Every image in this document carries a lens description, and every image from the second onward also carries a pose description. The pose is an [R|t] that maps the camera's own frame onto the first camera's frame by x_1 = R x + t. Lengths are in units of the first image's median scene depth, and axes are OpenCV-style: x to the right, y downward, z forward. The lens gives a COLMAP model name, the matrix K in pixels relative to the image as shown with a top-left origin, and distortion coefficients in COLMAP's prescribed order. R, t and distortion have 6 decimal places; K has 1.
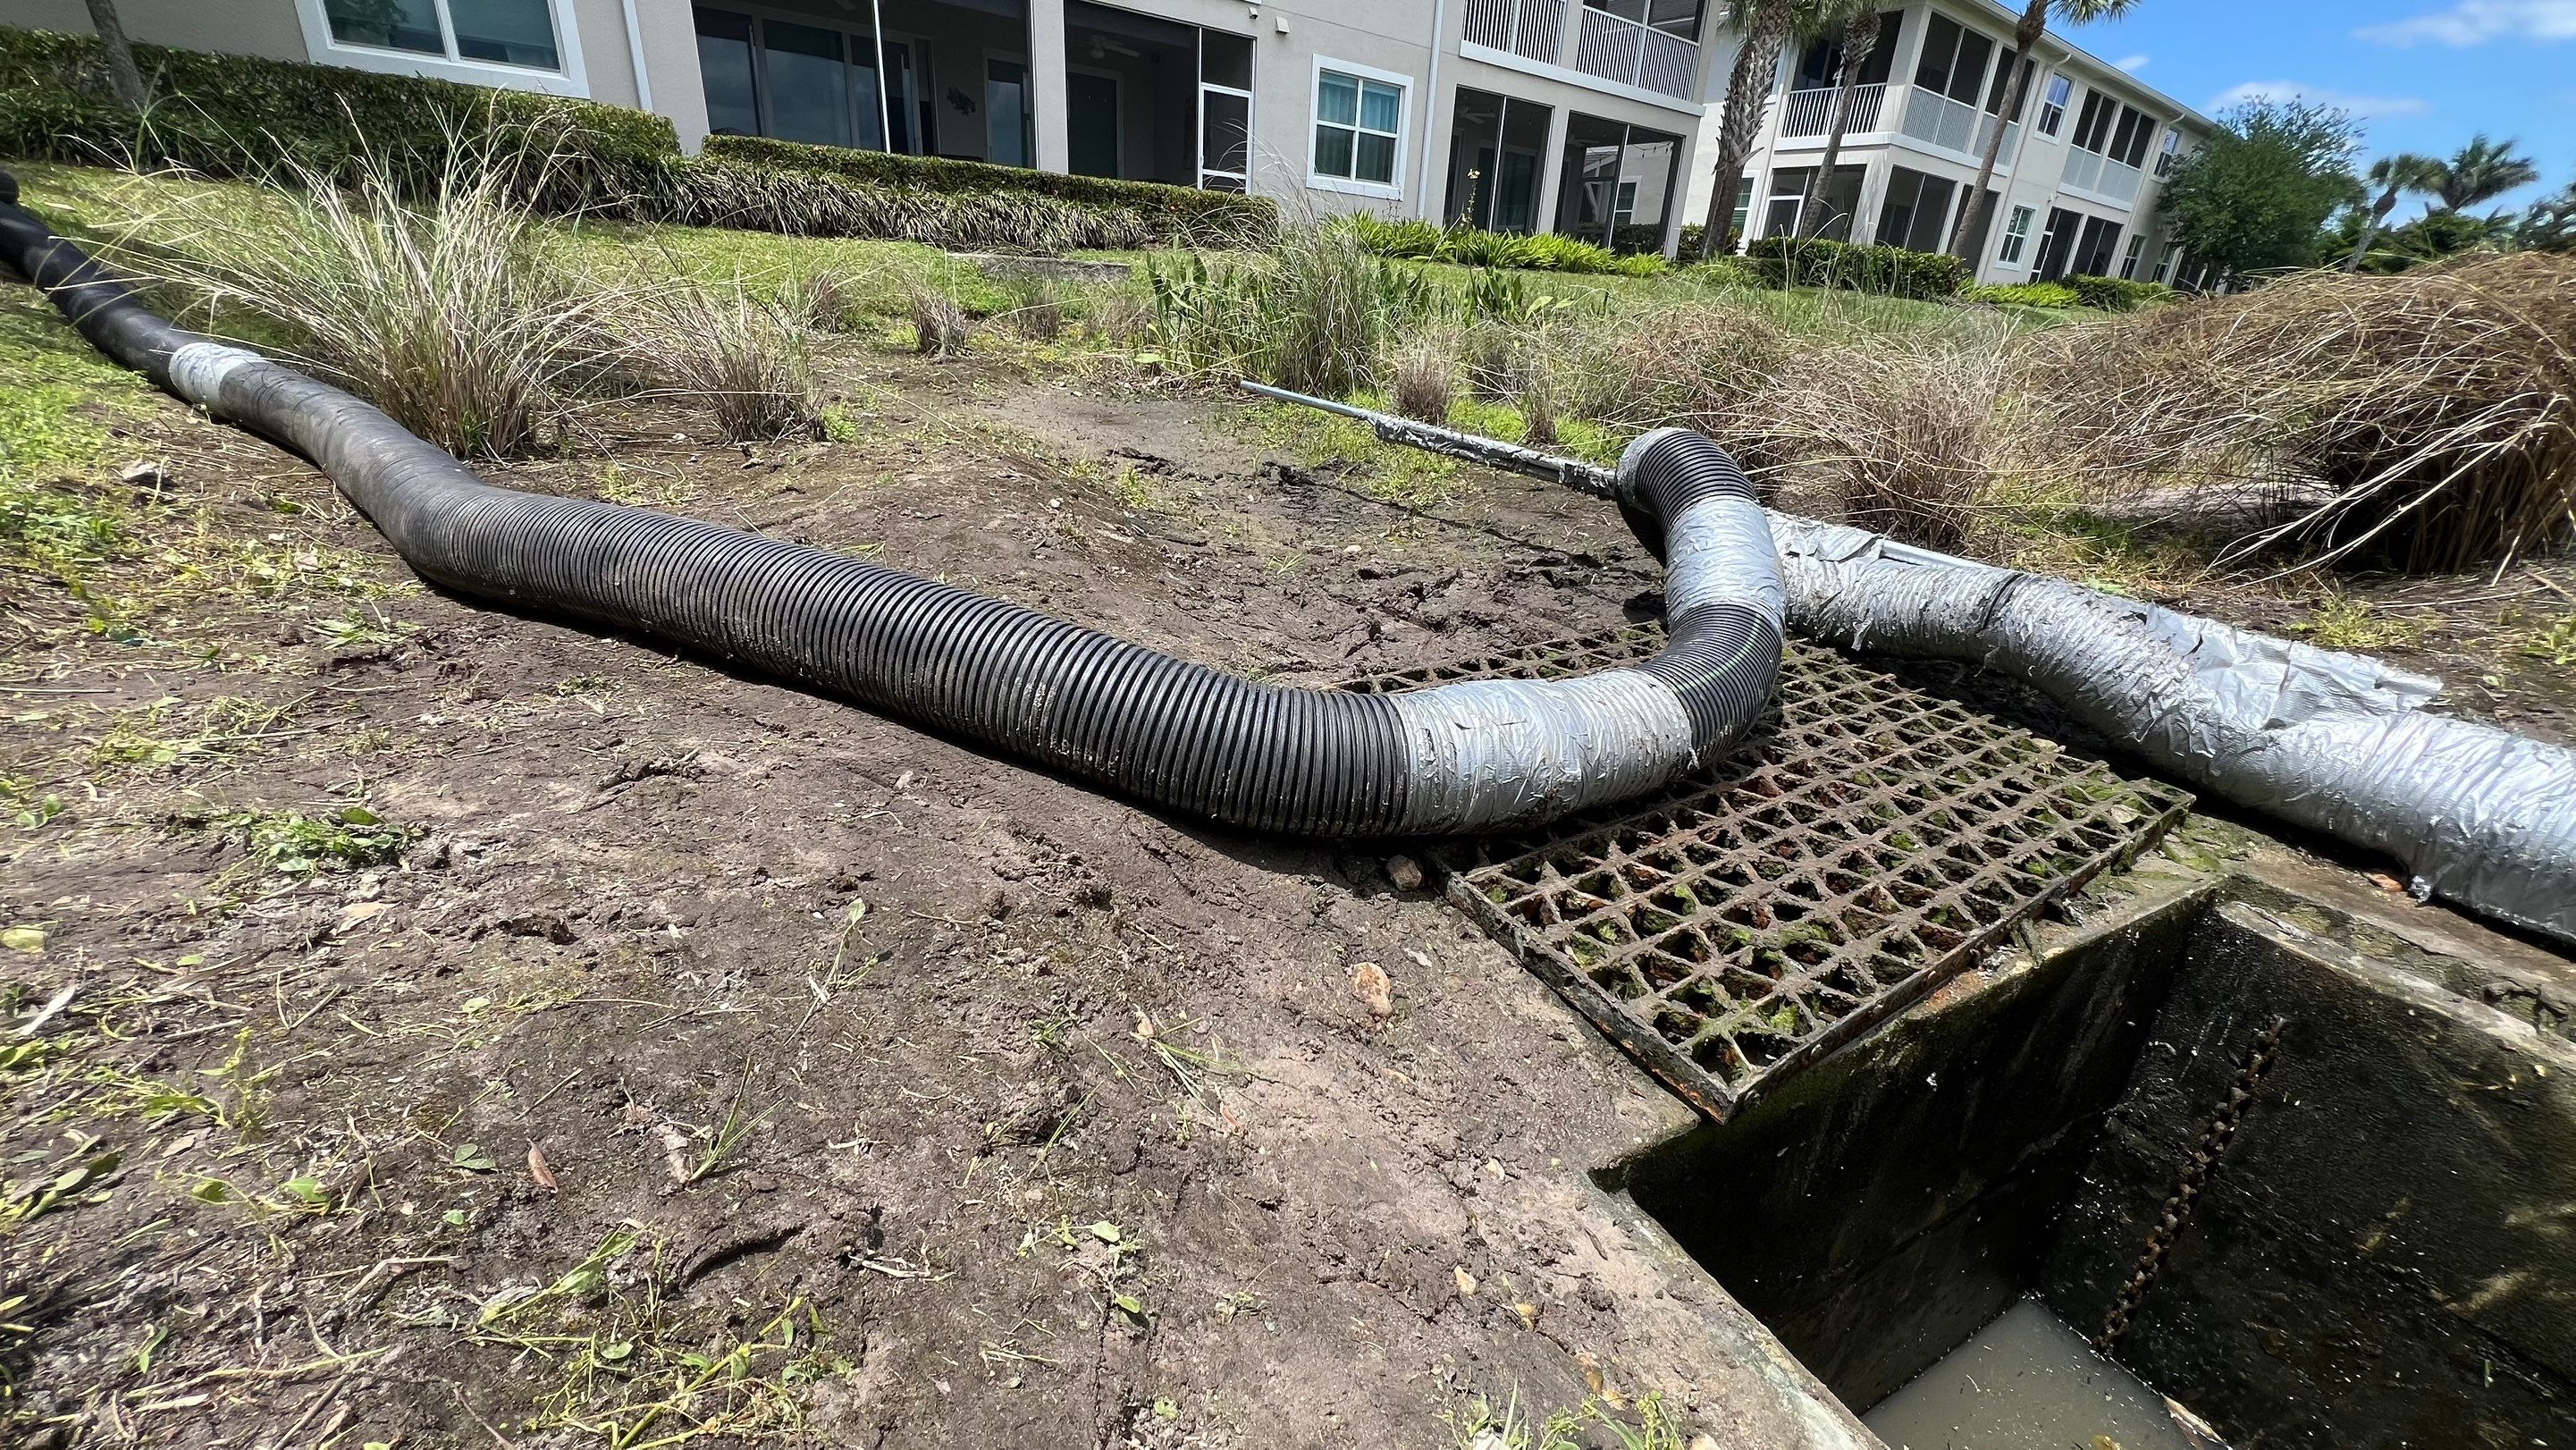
lens RADIAL K [[1044.8, 0, 1277.2], [0, 1044.8, 715.6], [0, 0, 1]] dist [-0.000361, 0.000358]
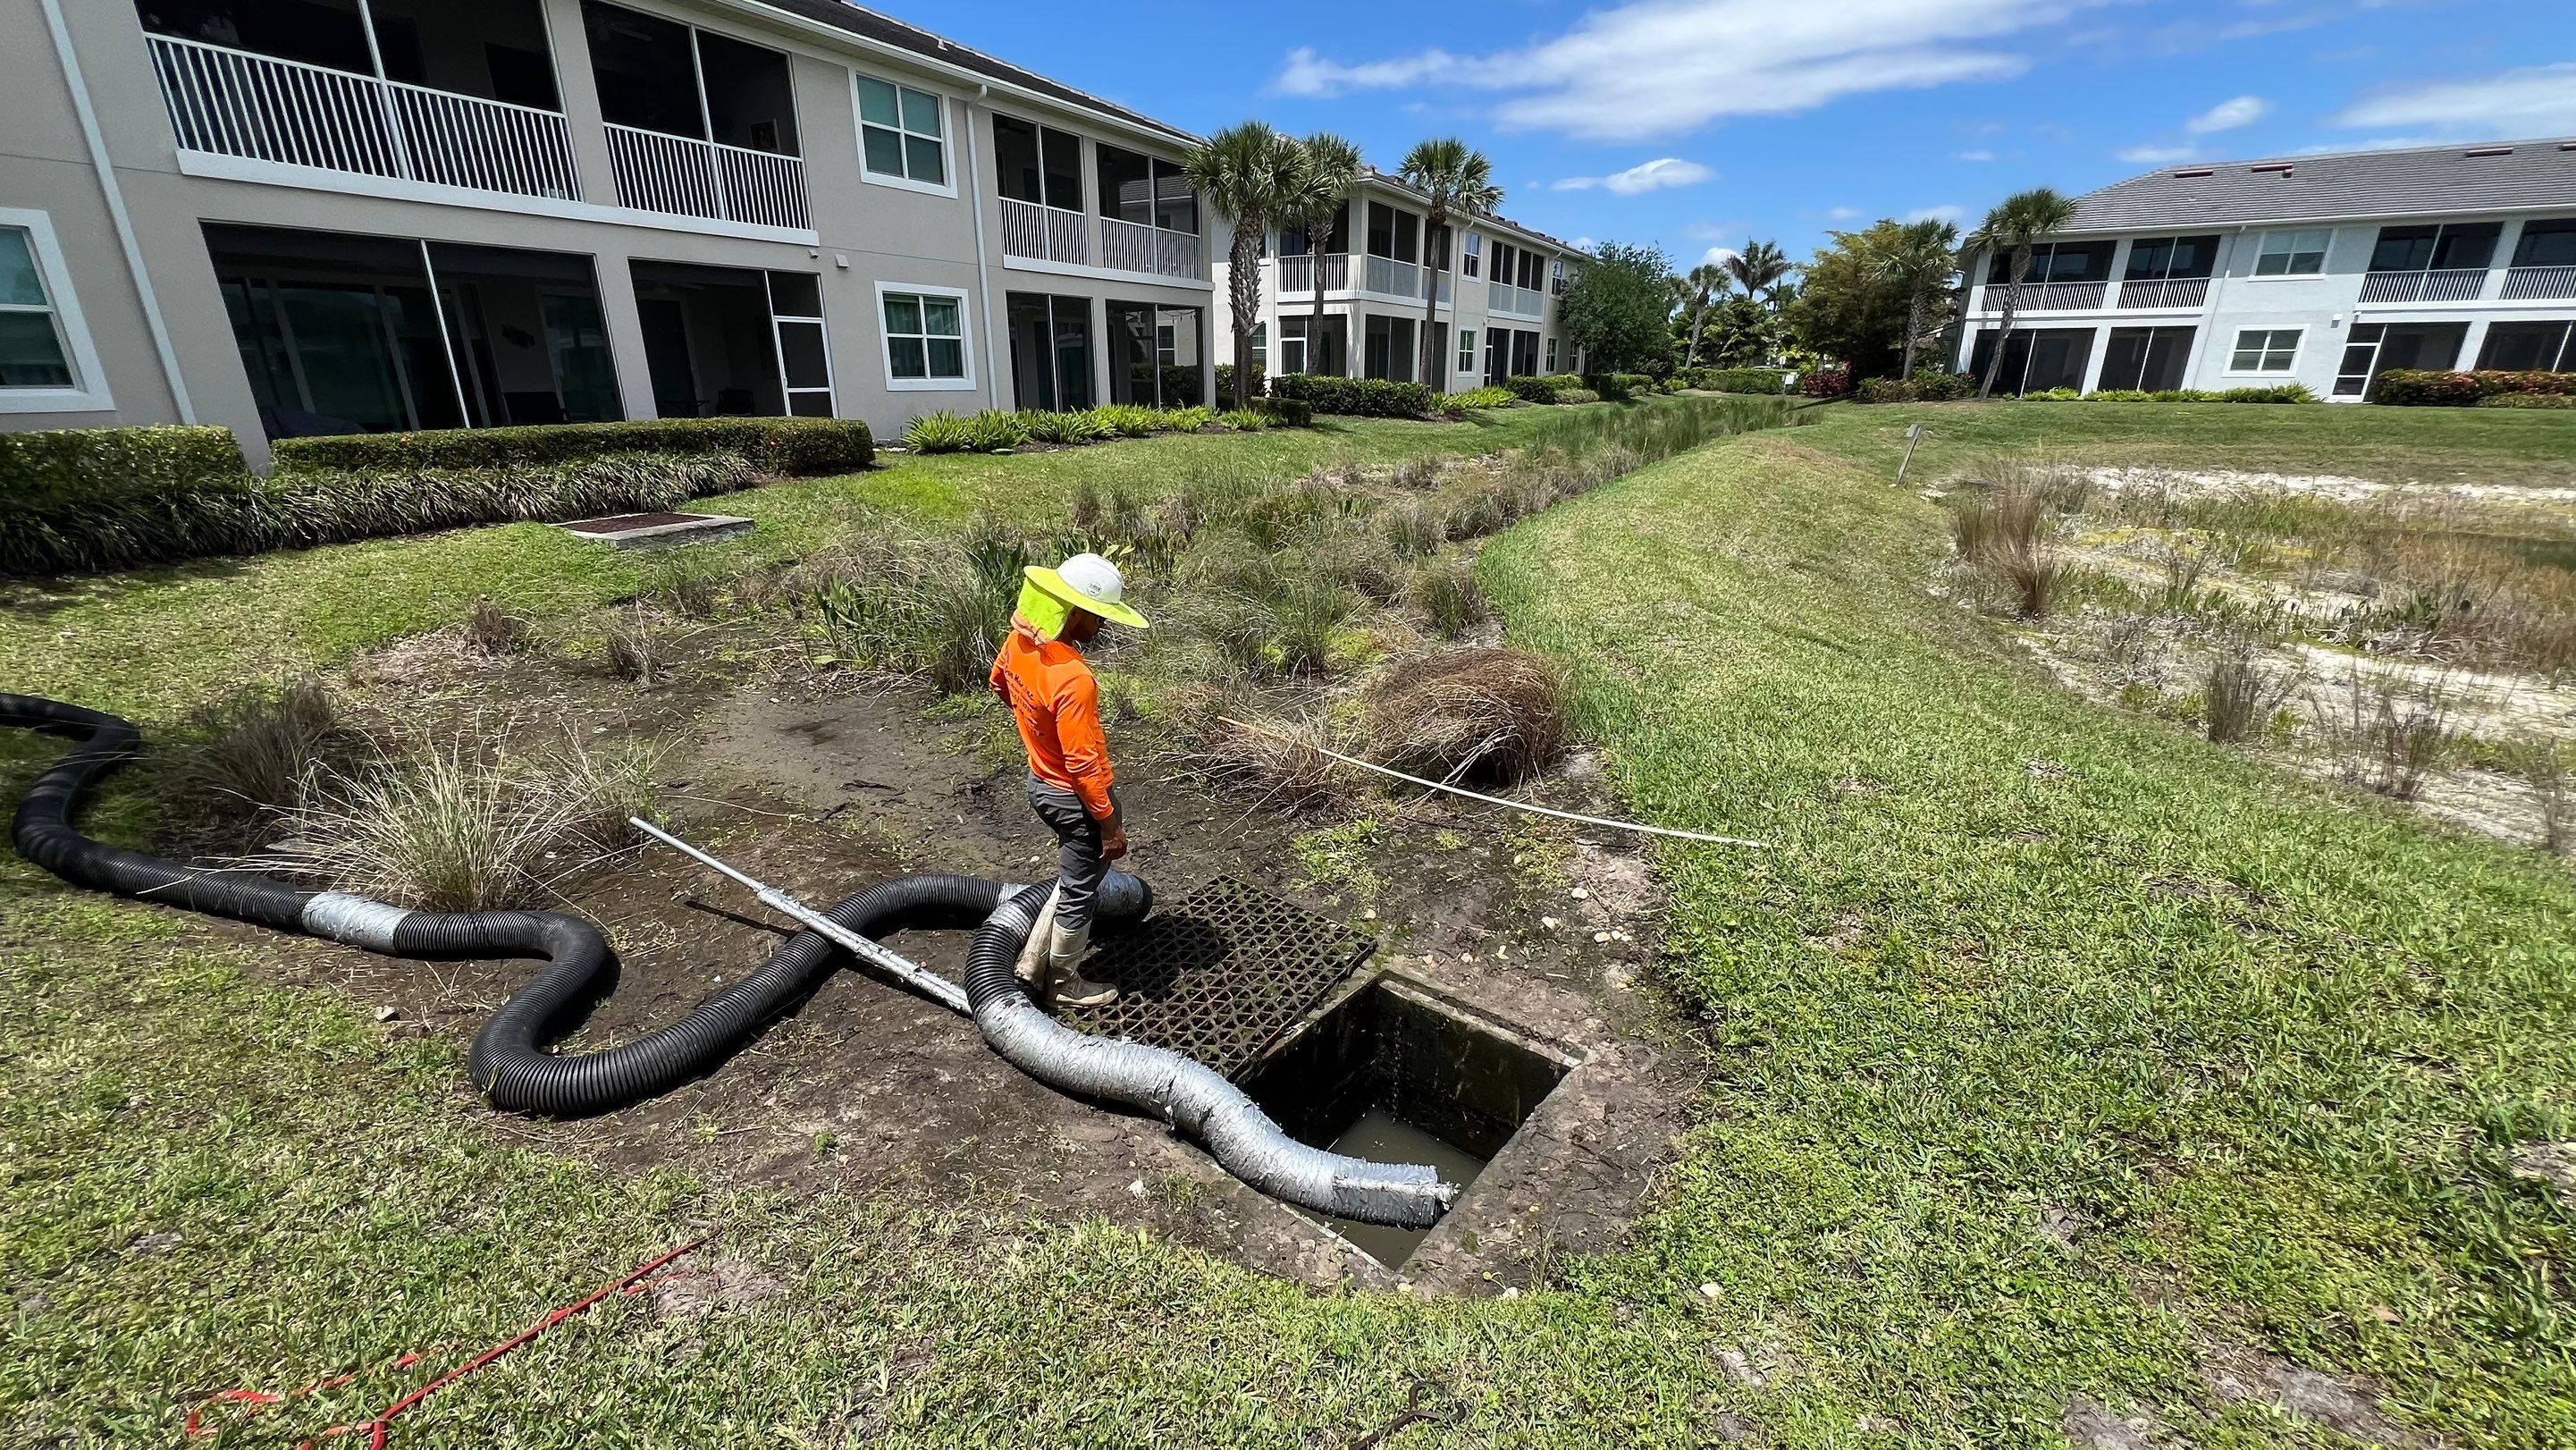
lens RADIAL K [[1044.8, 0, 1277.2], [0, 1044.8, 715.6], [0, 0, 1]] dist [-0.000361, 0.000358]
pose [[0.926975, -0.169668, 0.334558, -0.015435], [0.191608, 0.980902, -0.033443, -0.039182], [-0.322495, 0.095105, 0.941781, -0.132785]]
